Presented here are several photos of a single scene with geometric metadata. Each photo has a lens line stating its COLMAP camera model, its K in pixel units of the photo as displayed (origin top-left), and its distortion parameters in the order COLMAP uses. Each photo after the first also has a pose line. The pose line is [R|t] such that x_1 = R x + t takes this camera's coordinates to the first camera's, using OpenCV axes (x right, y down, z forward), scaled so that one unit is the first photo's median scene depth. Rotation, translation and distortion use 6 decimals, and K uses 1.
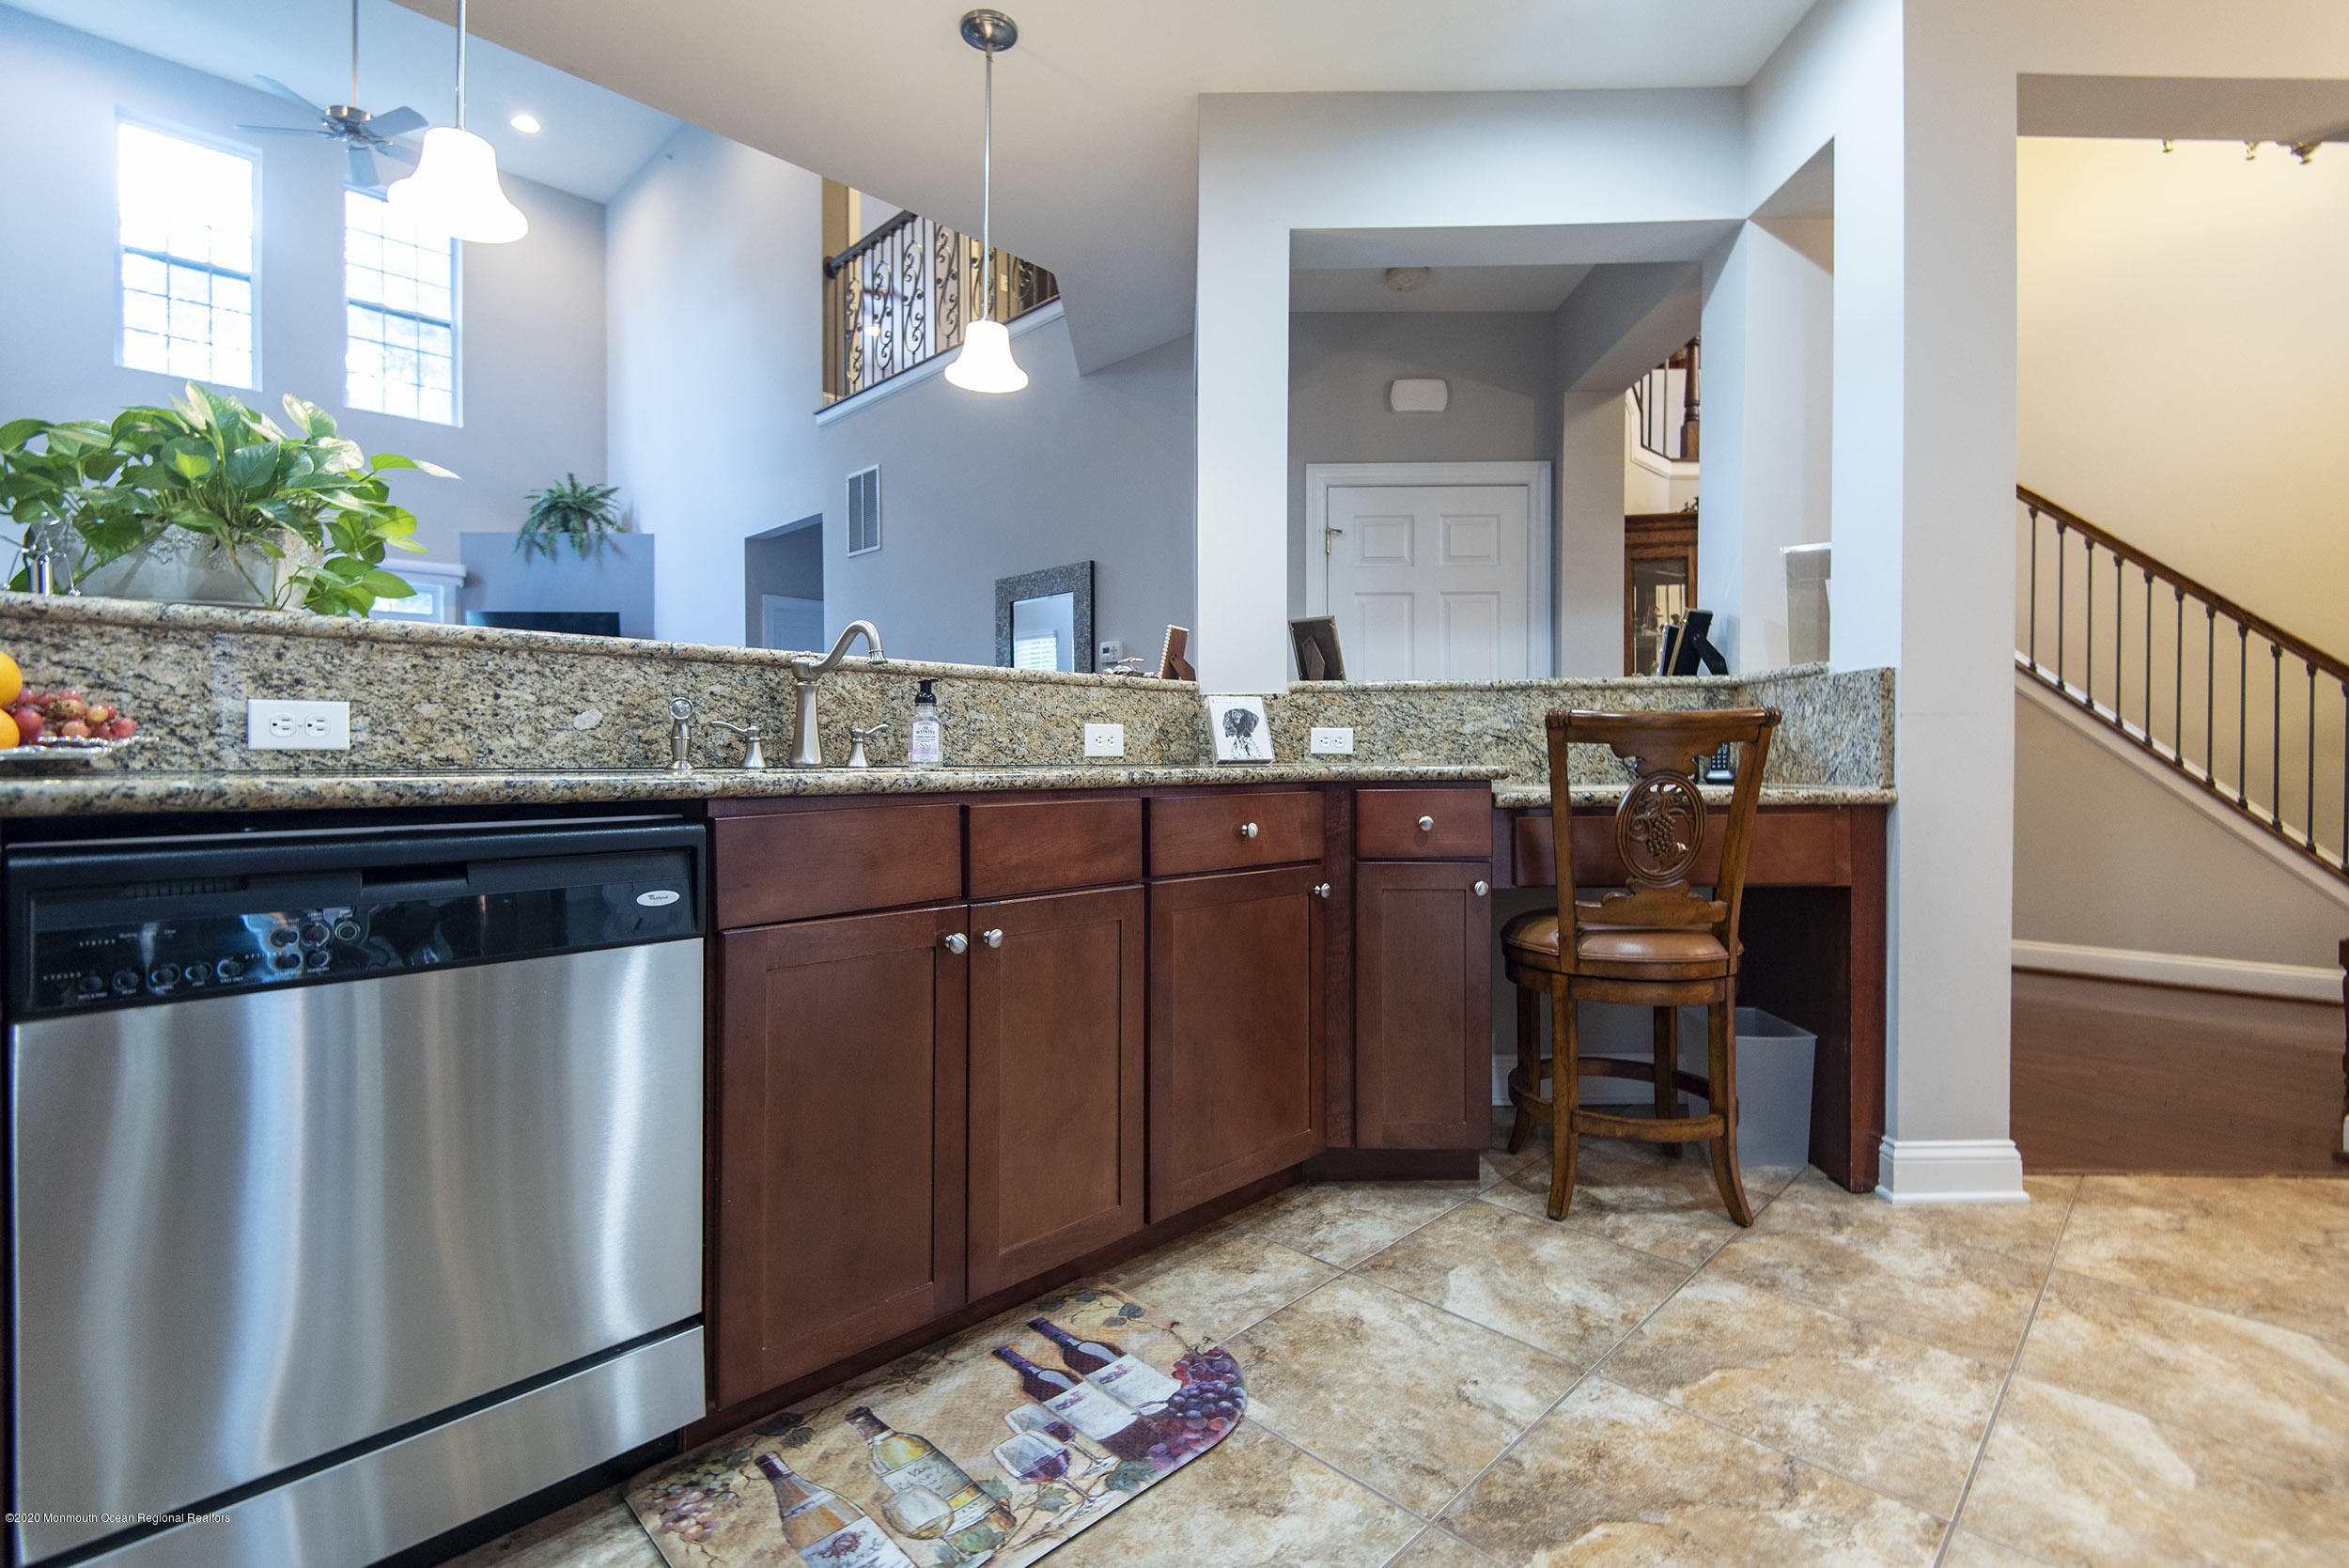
lens RADIAL K [[1084.3, 0, 1136.0], [0, 1084.3, 731.3], [0, 0, 1]] dist [0.016269, -0.000446]
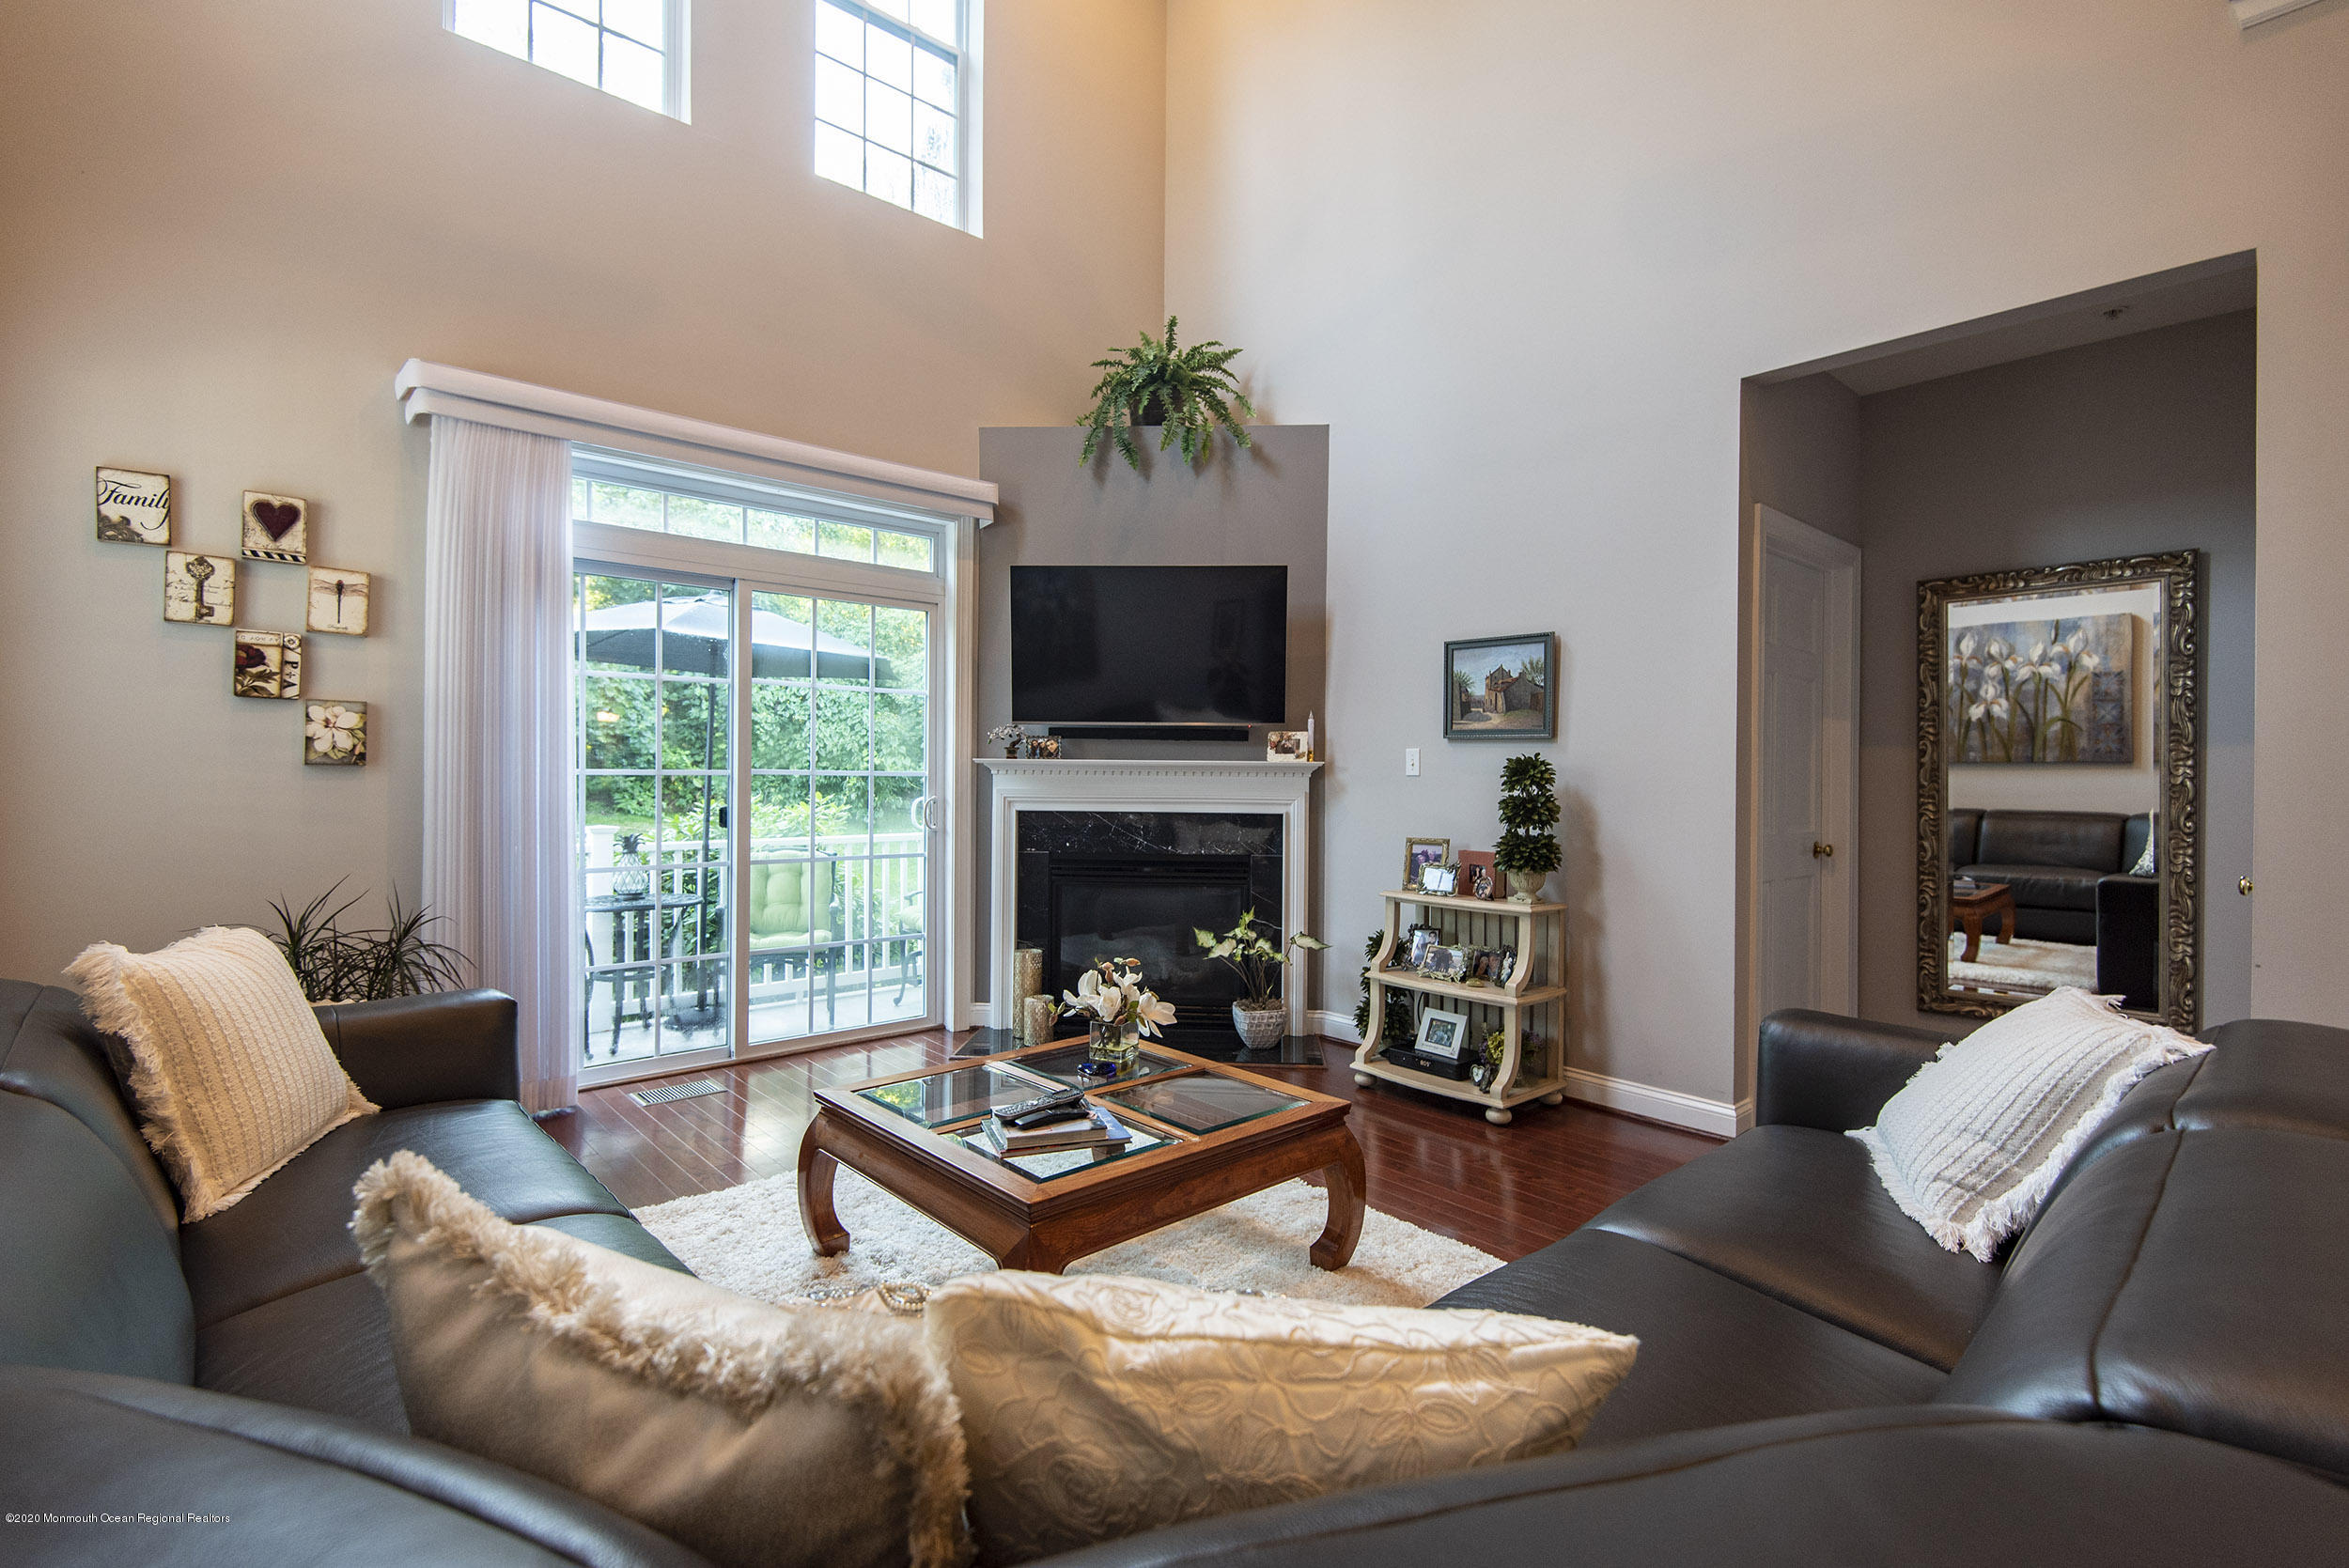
lens RADIAL K [[1084.3, 0, 1178.6], [0, 1084.3, 795.3], [0, 0, 1]] dist [0.016269, -0.000446]
pose [[0.999386, 0.009650, -0.033685, -0.498446], [-0.009085, 0.999816, 0.016876, -0.002960], [0.033841, -0.016560, 0.999290, 0.442142]]
